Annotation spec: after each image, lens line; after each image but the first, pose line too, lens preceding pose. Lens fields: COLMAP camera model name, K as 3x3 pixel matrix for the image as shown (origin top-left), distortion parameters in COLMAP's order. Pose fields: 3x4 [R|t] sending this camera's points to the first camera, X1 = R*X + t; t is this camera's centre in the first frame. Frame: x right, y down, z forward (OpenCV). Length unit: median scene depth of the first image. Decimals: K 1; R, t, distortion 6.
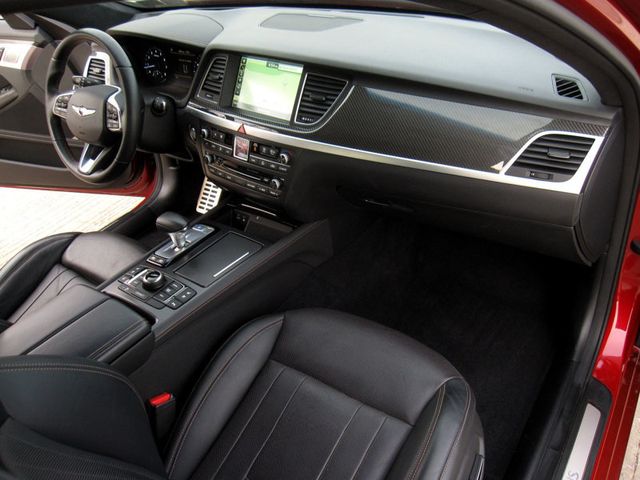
lens RADIAL K [[520.7, 0, 320.0], [0, 520.7, 240.0], [0, 0, 1]] dist [-0.066599, 0.022477]
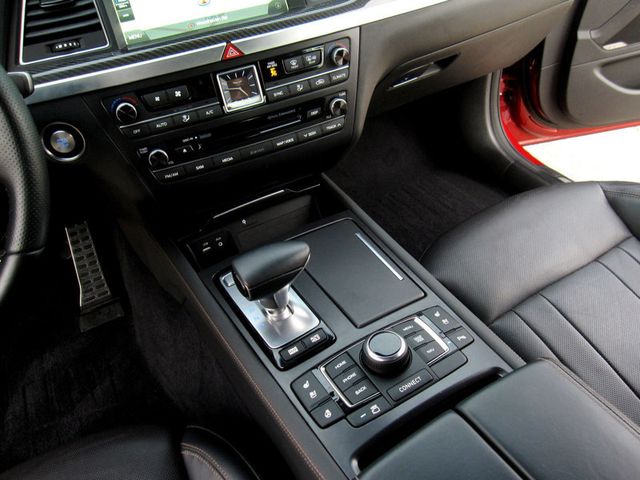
lens RADIAL K [[520.7, 0, 320.0], [0, 520.7, 240.0], [0, 0, 1]] dist [-0.066599, 0.022477]
pose [[0.416218, -0.535950, 0.734520, -0.588327], [0.552445, 0.790678, 0.263880, -0.148933], [-0.722196, 0.295950, 0.625178, 0.657490]]
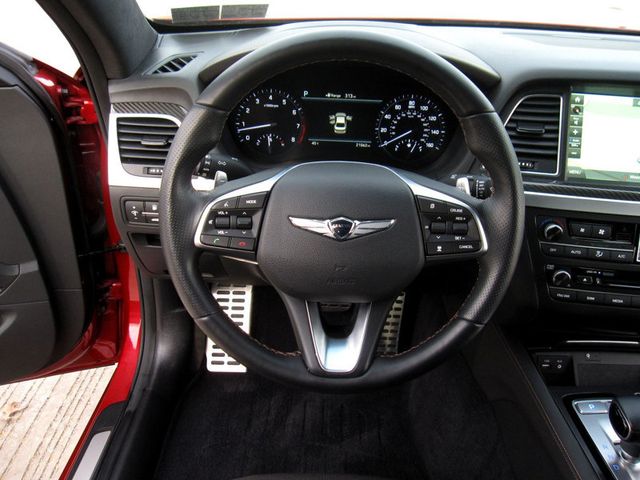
lens RADIAL K [[520.7, 0, 320.0], [0, 520.7, 240.0], [0, 0, 1]] dist [-0.066599, 0.022477]
pose [[0.822576, -0.176146, 0.540686, -0.757486], [0.242052, 0.968835, -0.052618, -0.242935], [-0.514568, 0.174157, 0.839577, 0.721469]]
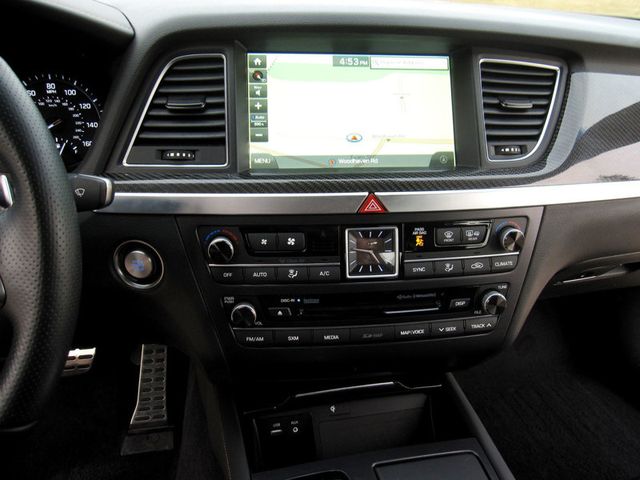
lens RADIAL K [[520.7, 0, 320.0], [0, 520.7, 240.0], [0, 0, 1]] dist [-0.066599, 0.022477]
pose [[0.665598, -0.221578, 0.712658, -0.463710], [0.352204, 0.935143, -0.038194, -0.184329], [-0.657975, 0.276423, 0.700471, 0.741540]]
